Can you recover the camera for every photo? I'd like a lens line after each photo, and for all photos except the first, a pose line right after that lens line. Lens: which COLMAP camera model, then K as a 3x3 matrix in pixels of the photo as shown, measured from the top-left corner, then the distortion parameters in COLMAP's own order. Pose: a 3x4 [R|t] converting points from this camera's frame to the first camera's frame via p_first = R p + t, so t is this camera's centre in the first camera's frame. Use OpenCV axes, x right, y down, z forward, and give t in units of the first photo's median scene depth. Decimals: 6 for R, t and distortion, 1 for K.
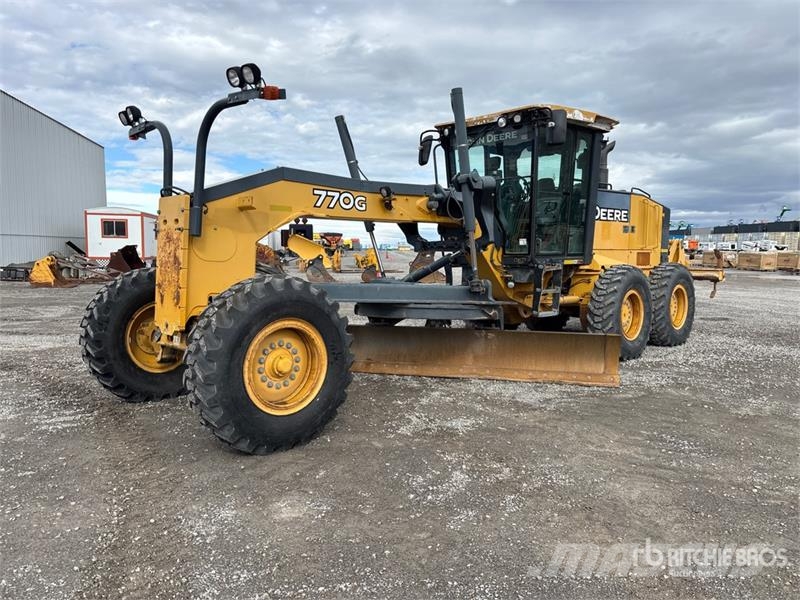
lens RADIAL K [[601.4, 0, 401.1], [0, 601.4, 292.3], [0, 0, 1]] dist [0.106703, -0.136024]
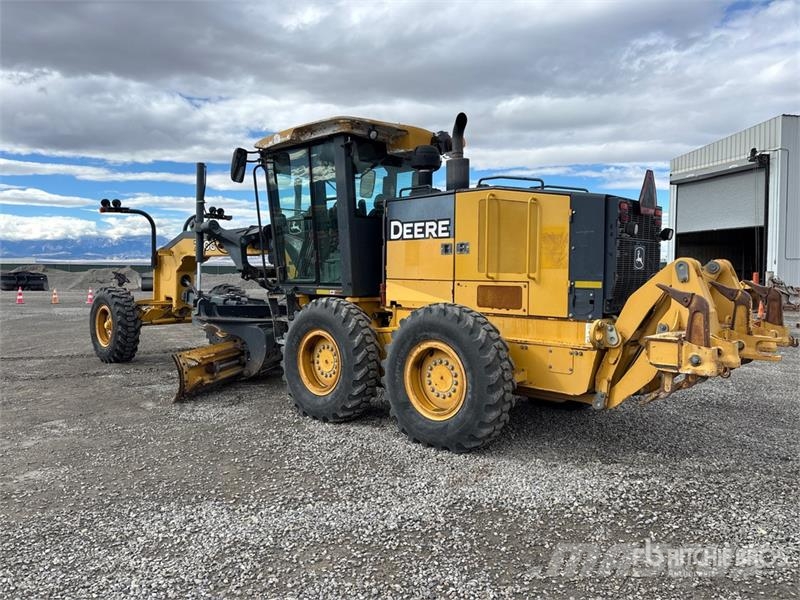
lens RADIAL K [[575.7, 0, 399.8], [0, 575.7, 299.0], [0, 0, 1]] dist [0.000407, -0.043067]
pose [[0.068981, 0.038319, -0.996882, 0.992978], [-0.082203, 0.996082, 0.032600, -0.067192], [0.994225, 0.079698, 0.071861, 0.922967]]
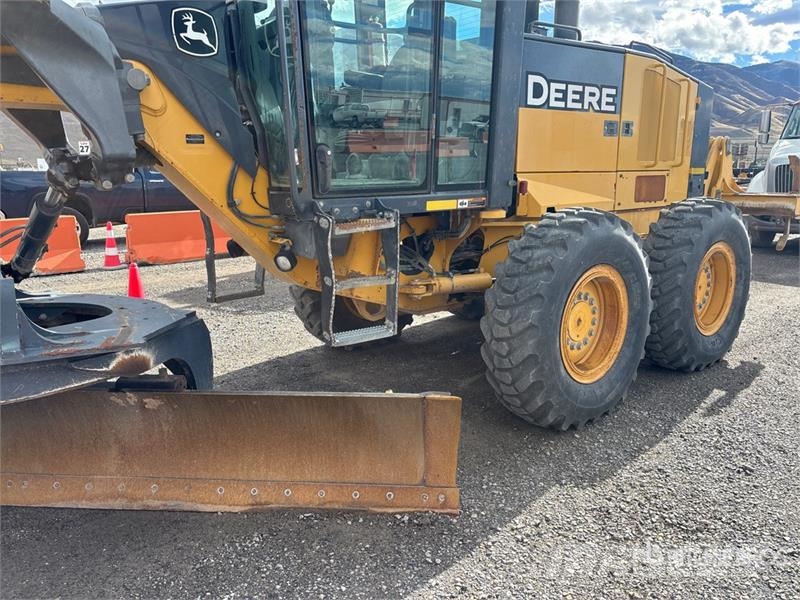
lens RADIAL K [[599.1, 0, 400.5], [0, 599.1, 286.7], [0, 0, 1]] dist [0.052915, -0.051069]
pose [[0.996396, 0.004364, -0.084716, 0.246367], [0.005882, 0.992717, 0.120323, -0.037719], [0.084624, -0.120387, 0.989114, 0.500971]]
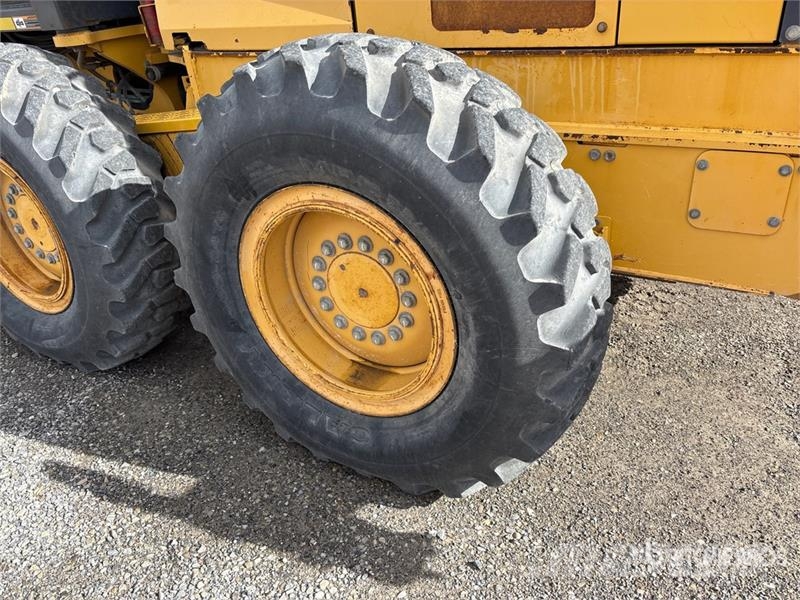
lens RADIAL K [[612.8, 0, 401.0], [0, 612.8, 300.7], [0, 0, 1]] dist [0.043703, -0.055212]
pose [[0.279895, 0.427004, -0.859841, 0.613672], [-0.001234, 0.895798, 0.444459, -0.056554], [0.960030, -0.123341, 0.251257, 0.974017]]
